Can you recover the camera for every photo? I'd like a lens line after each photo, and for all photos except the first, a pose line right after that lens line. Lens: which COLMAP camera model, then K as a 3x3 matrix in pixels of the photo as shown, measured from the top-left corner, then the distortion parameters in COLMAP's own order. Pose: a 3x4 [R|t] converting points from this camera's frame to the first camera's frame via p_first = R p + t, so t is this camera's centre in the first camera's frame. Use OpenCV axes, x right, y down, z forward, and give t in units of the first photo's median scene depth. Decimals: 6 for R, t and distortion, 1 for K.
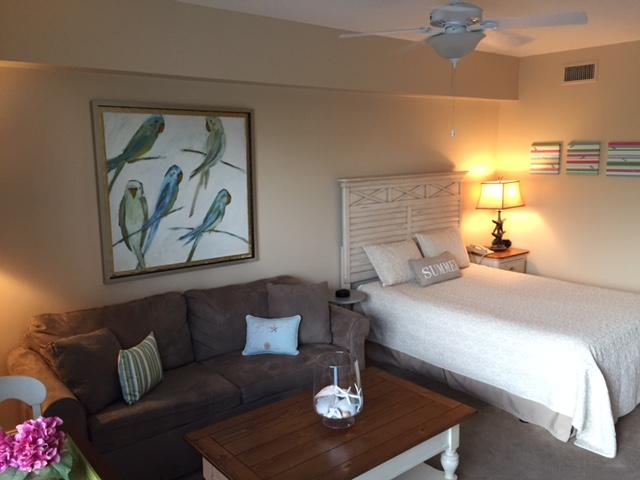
lens RADIAL K [[548.9, 0, 318.0], [0, 548.9, 240.5], [0, 0, 1]] dist [0.083901, -0.105883]
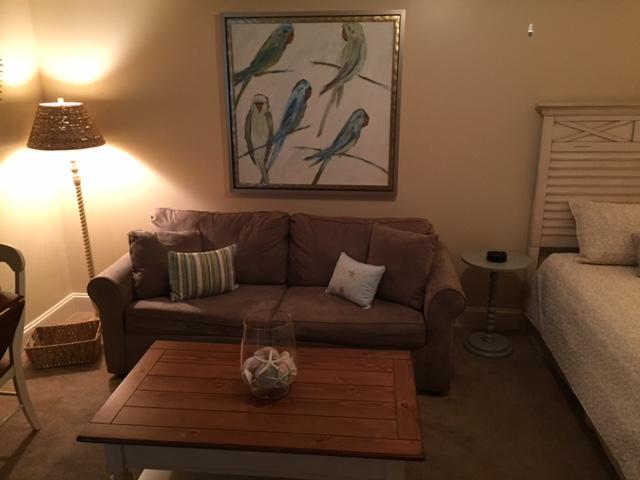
lens RADIAL K [[548.9, 0, 321.8], [0, 548.9, 237.1], [0, 0, 1]] dist [0.083901, -0.105883]
pose [[0.706109, 0.209283, -0.676469, 0.429605], [-0.116733, 0.976659, 0.180308, -0.044512], [0.698415, -0.048351, 0.714058, 0.317158]]
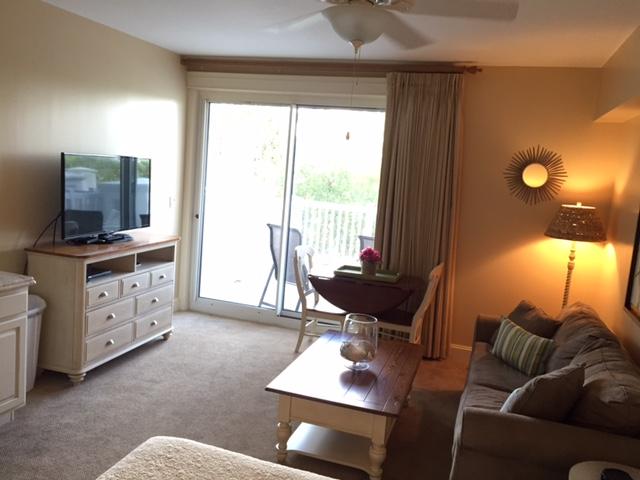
lens RADIAL K [[548.9, 0, 318.7], [0, 548.9, 238.8], [0, 0, 1]] dist [0.083901, -0.105883]
pose [[-0.839701, 0.022173, -0.542596, 0.559372], [-0.150323, 0.950632, 0.271481, -0.207880], [0.521829, 0.309528, -0.794914, 1.309495]]
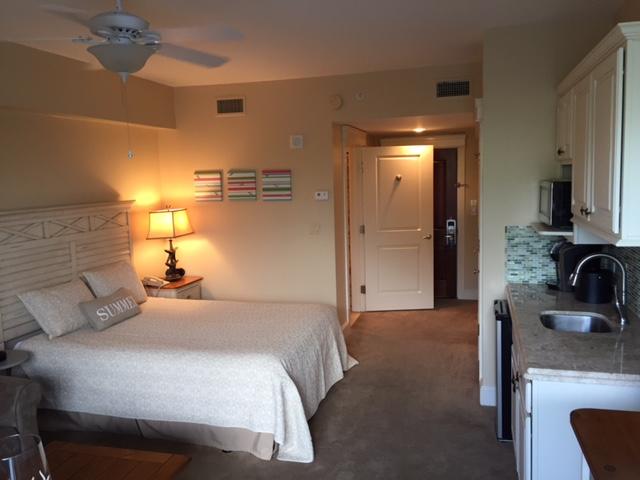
lens RADIAL K [[548.9, 0, 318.9], [0, 548.9, 239.0], [0, 0, 1]] dist [0.083901, -0.105883]
pose [[0.815726, -0.073535, 0.573745, -0.025954], [0.108966, 0.993663, -0.027569, 0.000794], [-0.568082, 0.085007, 0.818570, 0.076943]]
